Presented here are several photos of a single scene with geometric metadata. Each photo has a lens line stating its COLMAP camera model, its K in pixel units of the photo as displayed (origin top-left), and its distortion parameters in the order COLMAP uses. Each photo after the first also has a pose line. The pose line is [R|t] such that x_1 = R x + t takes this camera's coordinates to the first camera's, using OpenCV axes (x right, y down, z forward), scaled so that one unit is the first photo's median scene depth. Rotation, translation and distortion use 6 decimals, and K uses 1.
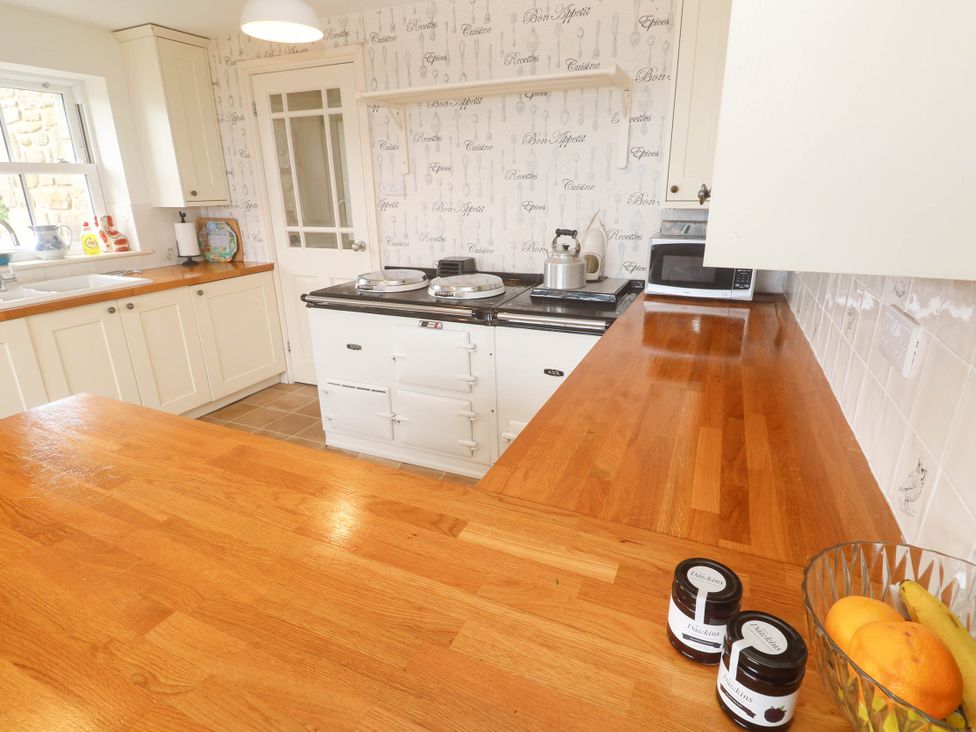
lens RADIAL K [[520.4, 0, 486.9], [0, 520.4, 358.3], [0, 0, 1]] dist [-0.003056, -0.010199]
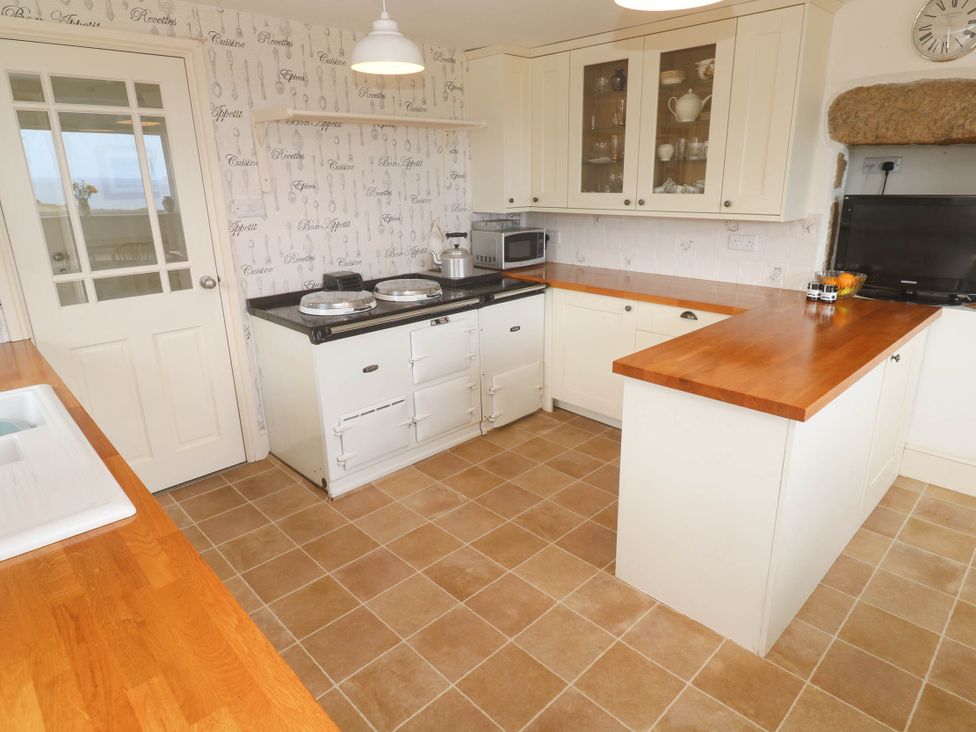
lens RADIAL K [[584.5, 0, 506.6], [0, 584.5, 354.8], [0, 0, 1]] dist [0.001856, -0.007197]
pose [[0.361788, -0.268944, 0.892625, -0.982478], [0.304009, 0.939179, 0.159754, -0.124704], [-0.881299, 0.213569, 0.421545, 0.262916]]
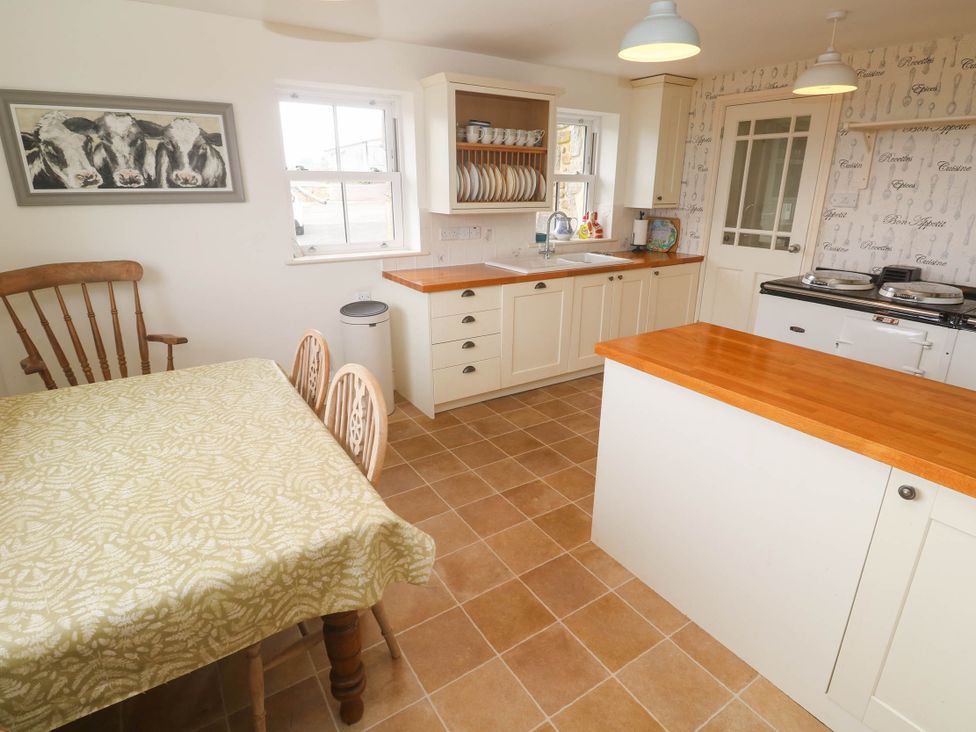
lens RADIAL K [[520.4, 0, 491.7], [0, 520.4, 357.5], [0, 0, 1]] dist [-0.003056, -0.010199]
pose [[0.844569, 0.183824, -0.502904, -0.203129], [-0.181262, 0.981923, 0.054509, 0.093178], [0.503833, 0.045121, 0.862622, -0.370027]]
